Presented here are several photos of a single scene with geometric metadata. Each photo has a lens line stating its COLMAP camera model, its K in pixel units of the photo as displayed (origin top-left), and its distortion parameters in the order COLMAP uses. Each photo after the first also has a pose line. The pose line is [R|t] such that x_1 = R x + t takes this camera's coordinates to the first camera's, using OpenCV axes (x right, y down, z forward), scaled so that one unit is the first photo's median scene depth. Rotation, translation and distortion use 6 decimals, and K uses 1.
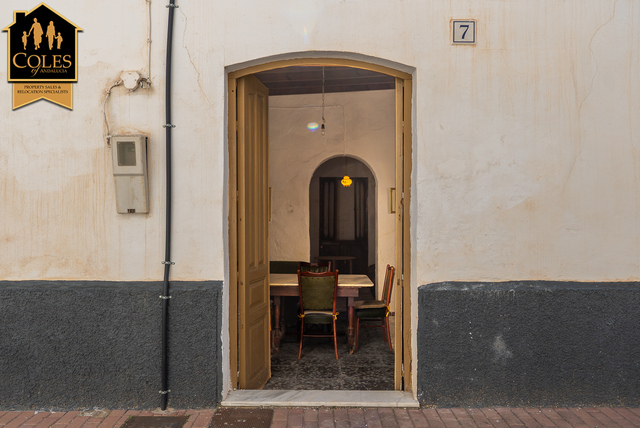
lens RADIAL K [[496.9, 0, 319.9], [0, 496.9, 217.0], [0, 0, 1]] dist [0.000905, 0.000023]
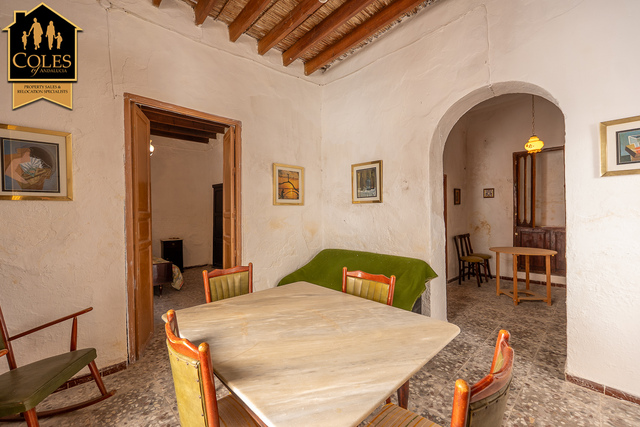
lens RADIAL K [[269.6, 0, 318.1], [0, 269.6, 212.8], [0, 0, 1]] dist [-0.006464, -0.000347]
pose [[0.701457, -0.008614, -0.712660, 0.094742], [0.021583, 0.999725, 0.009160, 0.012517], [0.712385, -0.021806, 0.701450, 0.450973]]
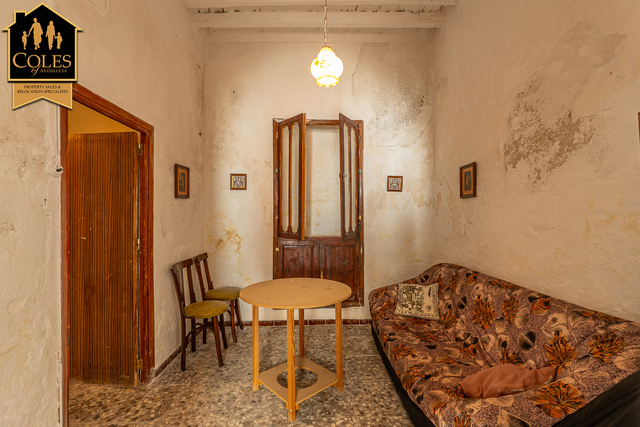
lens RADIAL K [[287.6, 0, 318.1], [0, 287.6, 214.4], [0, 0, 1]] dist [-0.002726, -0.000177]
pose [[0.998928, -0.004720, 0.046055, 0.033703], [0.004254, 0.999939, 0.010209, 0.019817], [-0.046100, -0.010002, 0.998887, 0.711008]]
